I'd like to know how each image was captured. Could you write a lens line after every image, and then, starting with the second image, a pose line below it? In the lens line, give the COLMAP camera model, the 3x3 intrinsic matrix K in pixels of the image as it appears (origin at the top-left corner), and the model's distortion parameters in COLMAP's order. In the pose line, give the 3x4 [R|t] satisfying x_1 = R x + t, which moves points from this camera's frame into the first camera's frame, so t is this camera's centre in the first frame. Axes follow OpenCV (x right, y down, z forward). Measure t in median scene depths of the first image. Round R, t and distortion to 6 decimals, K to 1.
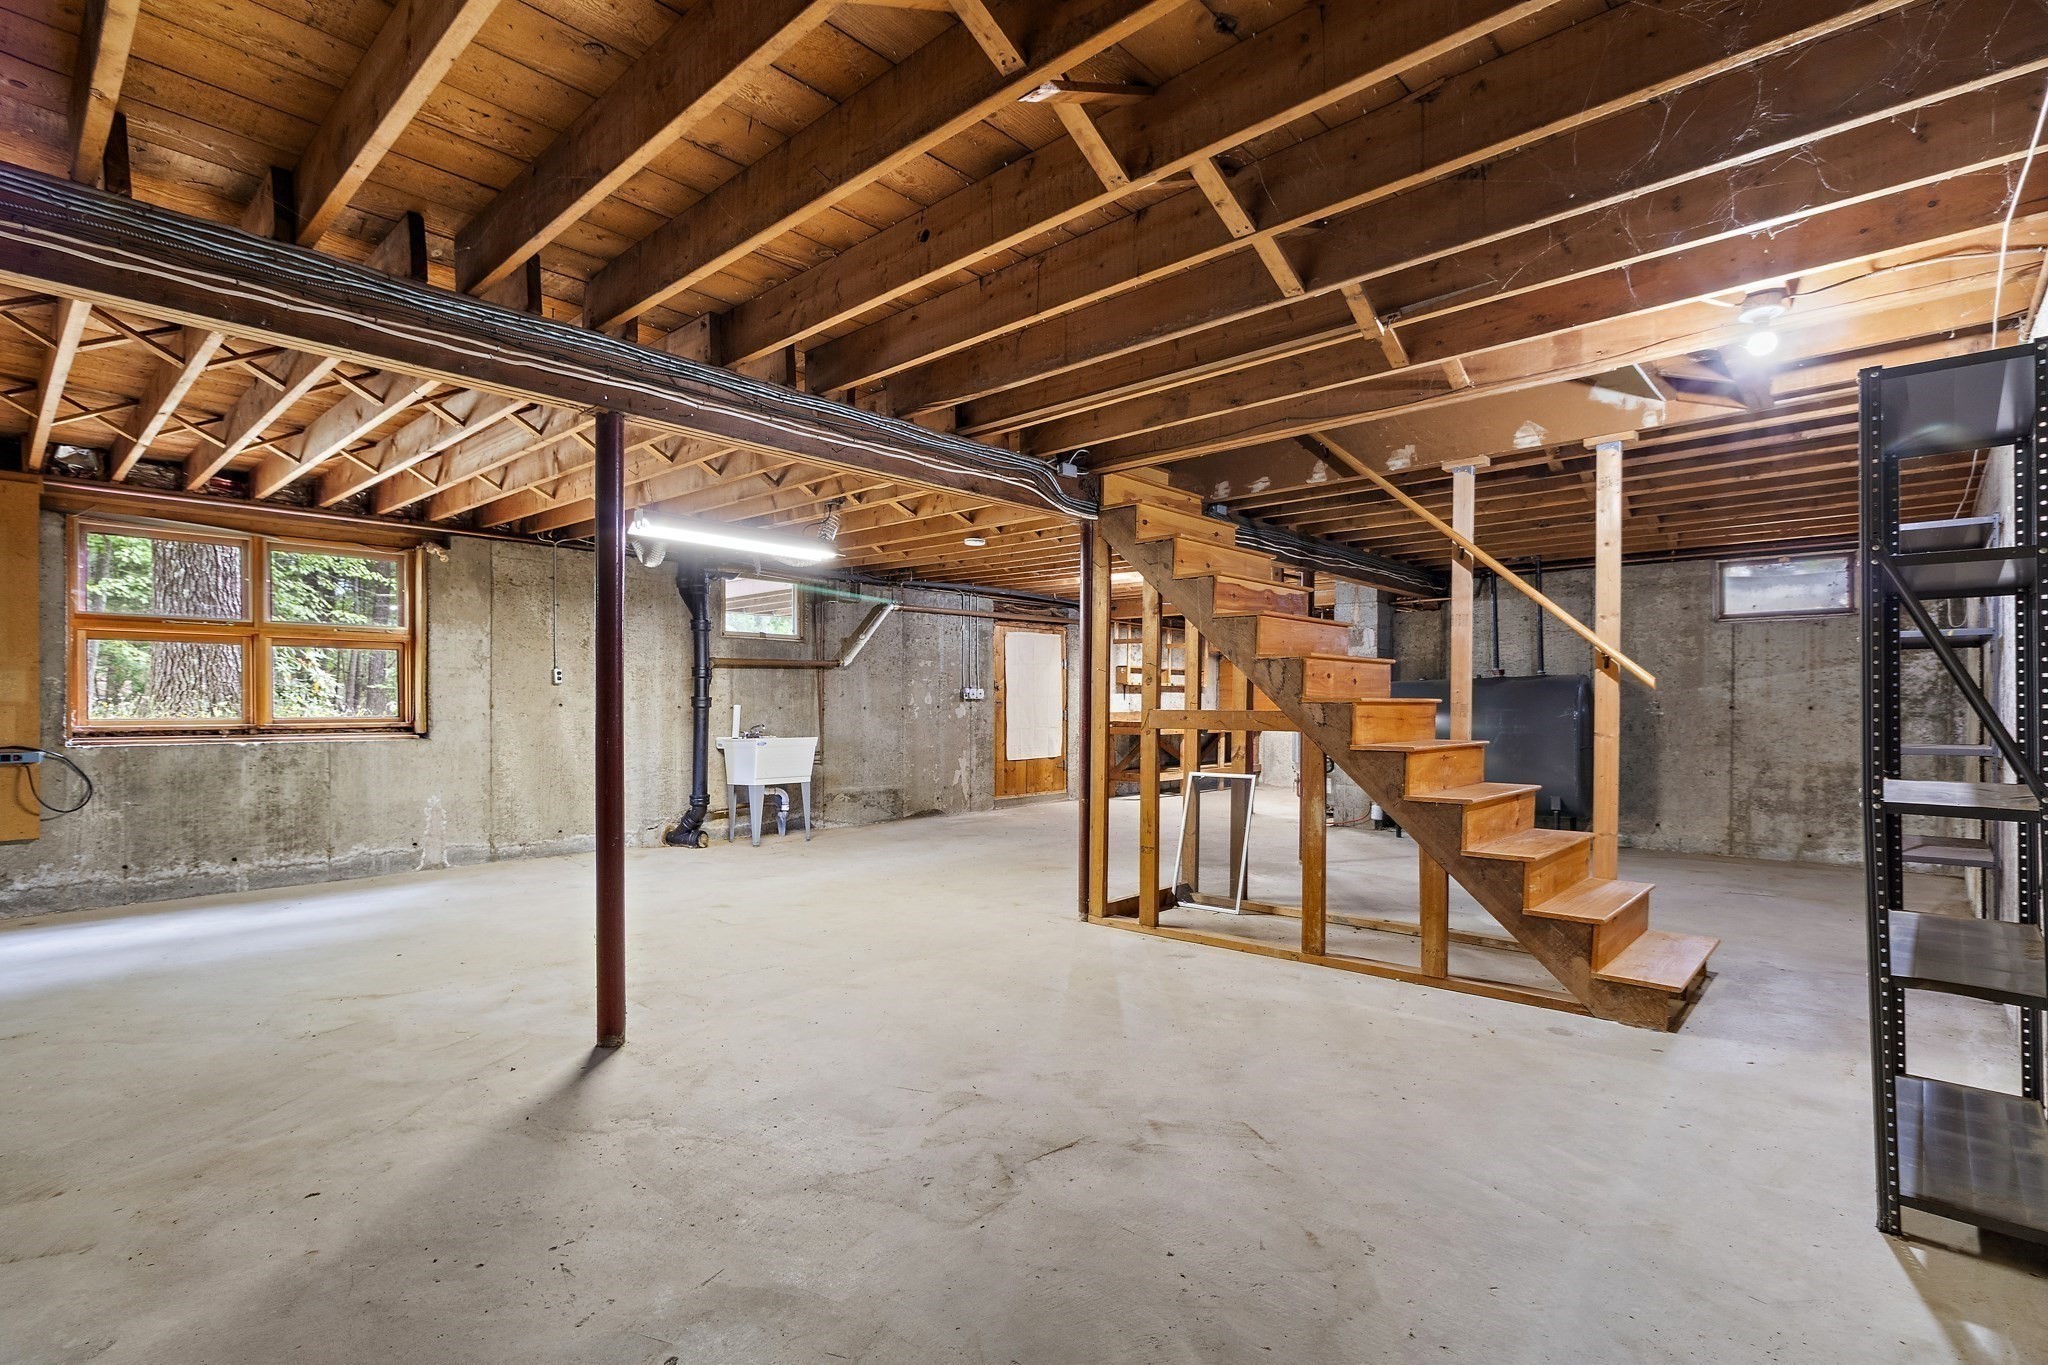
lens RADIAL K [[961.5, 0, 1028.6], [0, 961.5, 693.5], [0, 0, 1]] dist [0.003137, -0.000080]
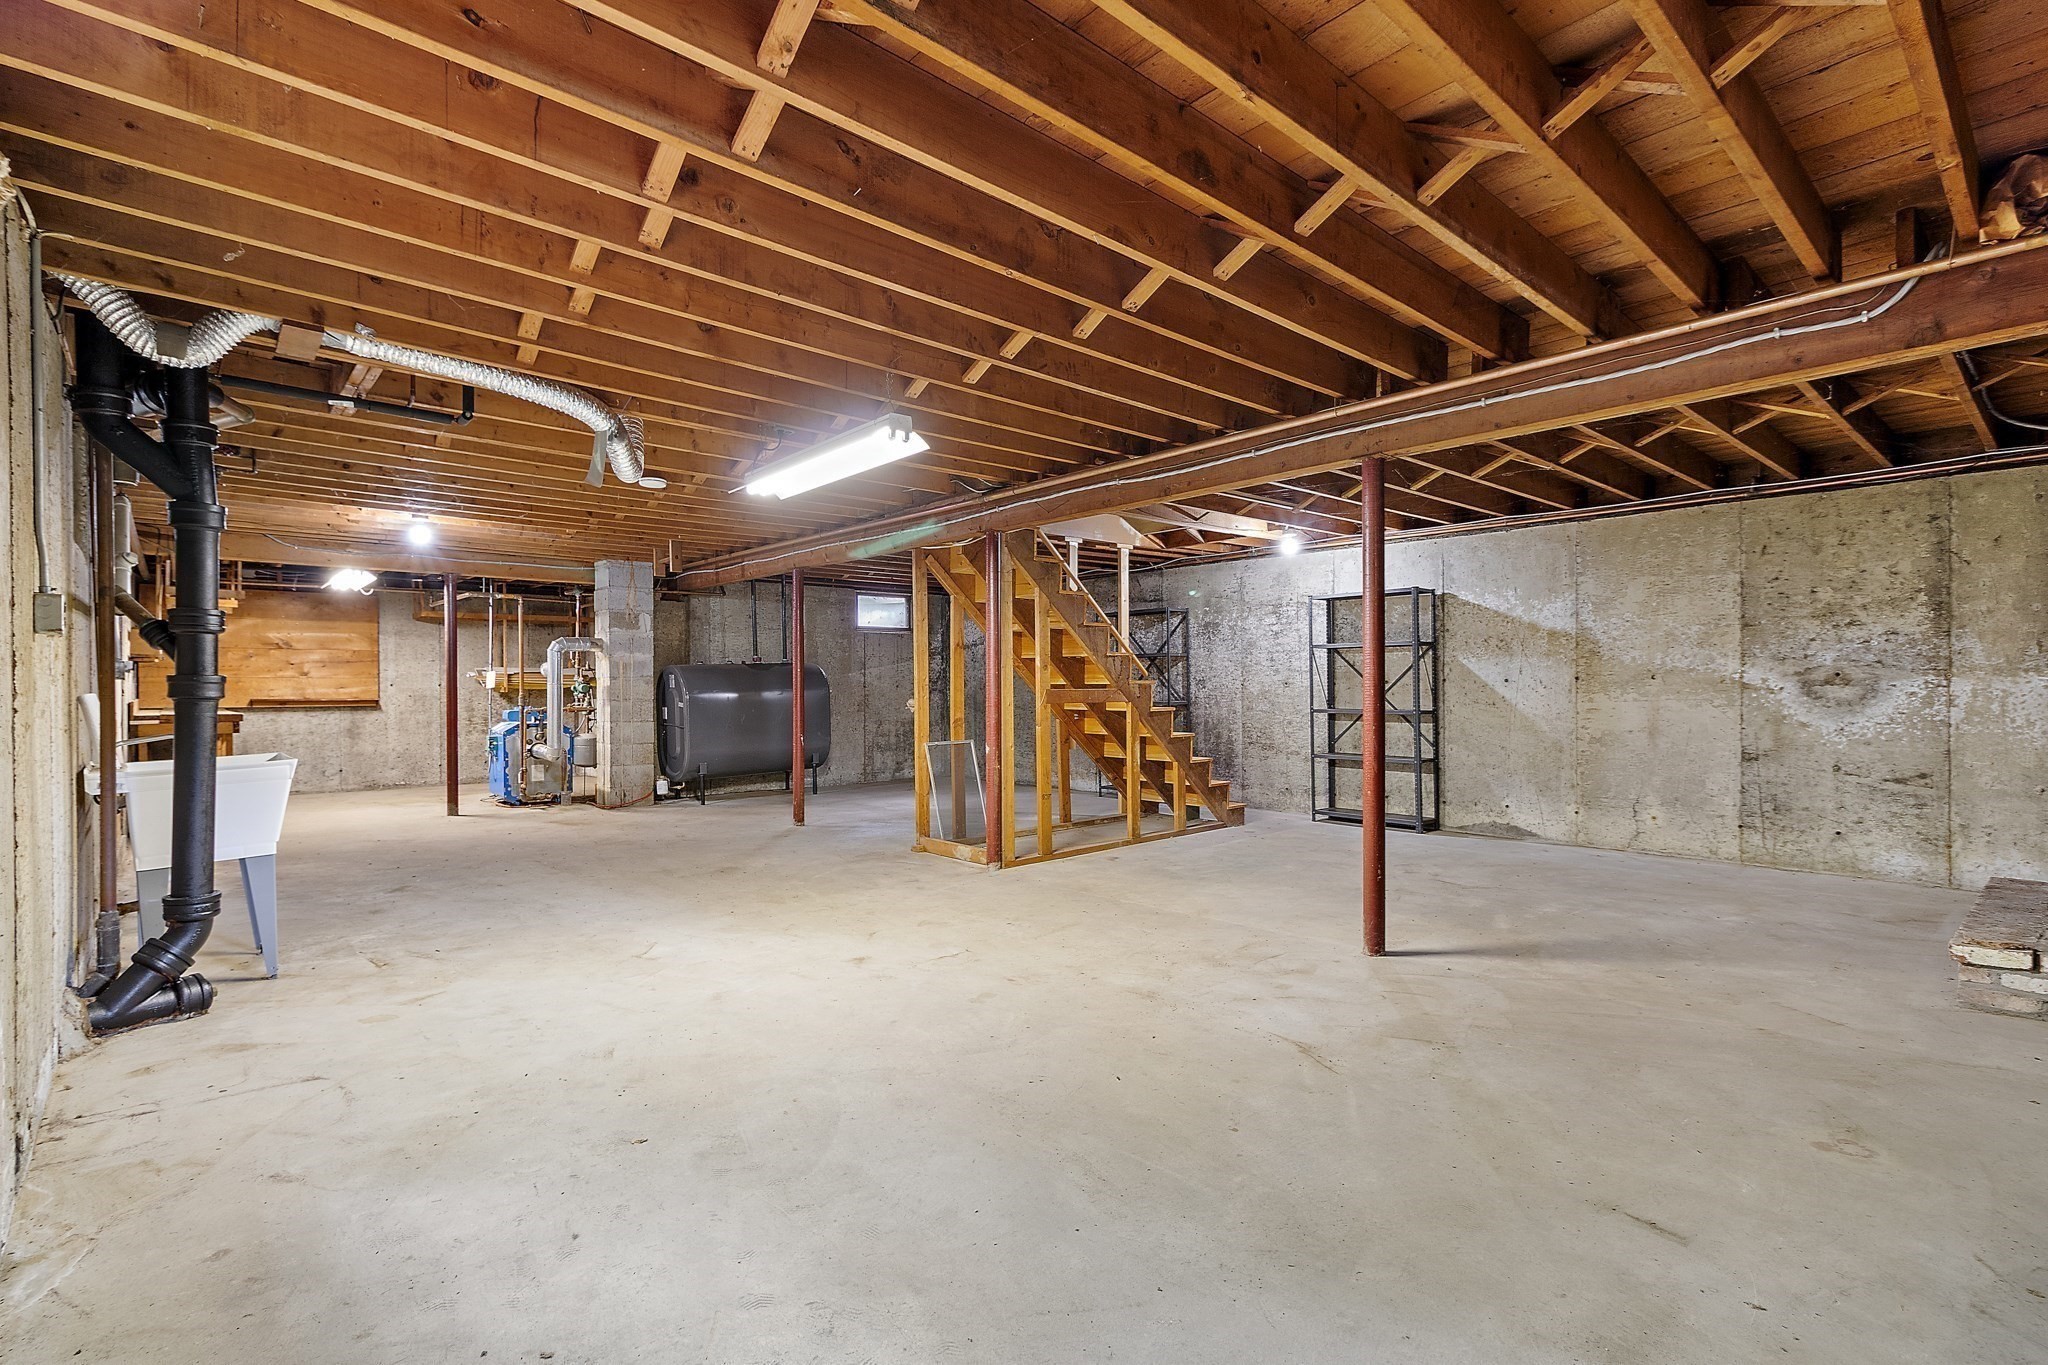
lens RADIAL K [[949.2, 0, 1024.8], [0, 949.2, 677.5], [0, 0, 1]] dist [0.001339, 0.000228]
pose [[0.101448, 0.004800, 0.994829, -0.795348], [-0.008648, 0.999955, -0.003943, 0.004063], [-0.994803, -0.008204, 0.101485, 0.614515]]
